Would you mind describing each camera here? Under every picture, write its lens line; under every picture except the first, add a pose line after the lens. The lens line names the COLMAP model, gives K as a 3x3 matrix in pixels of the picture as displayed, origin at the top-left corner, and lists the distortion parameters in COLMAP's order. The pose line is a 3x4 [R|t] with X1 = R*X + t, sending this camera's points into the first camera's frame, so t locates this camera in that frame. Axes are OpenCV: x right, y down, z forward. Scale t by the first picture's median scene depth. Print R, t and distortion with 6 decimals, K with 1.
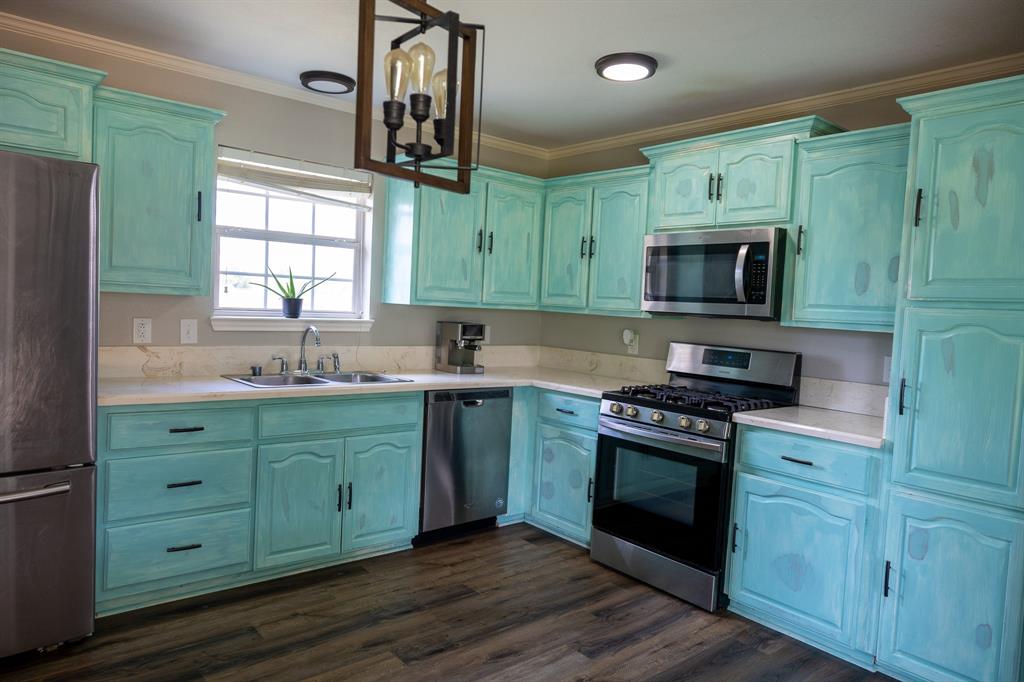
lens RADIAL K [[678.2, 0, 512.0], [0, 678.2, 341.0], [0, 0, 1]] dist [-0.004718, 0.002556]
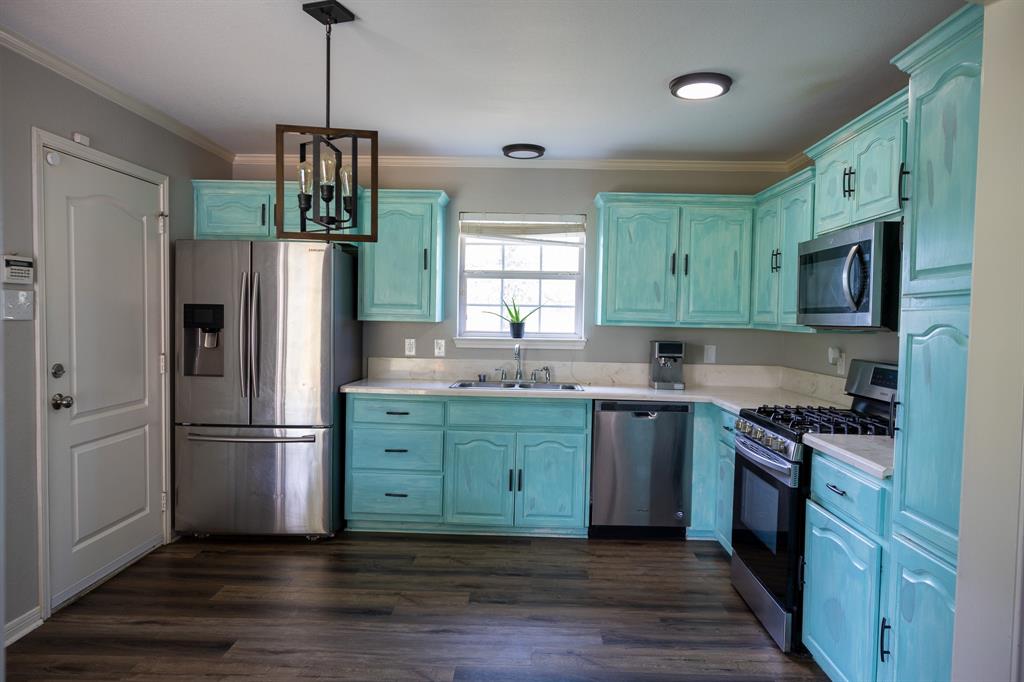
lens RADIAL K [[678.2, 0, 512.0], [0, 678.2, 341.0], [0, 0, 1]] dist [-0.004718, 0.002556]
pose [[0.747323, -0.011308, -0.664364, 0.574382], [-0.020028, 0.999018, -0.039533, 0.024322], [0.664159, 0.042850, 0.746363, 0.057961]]
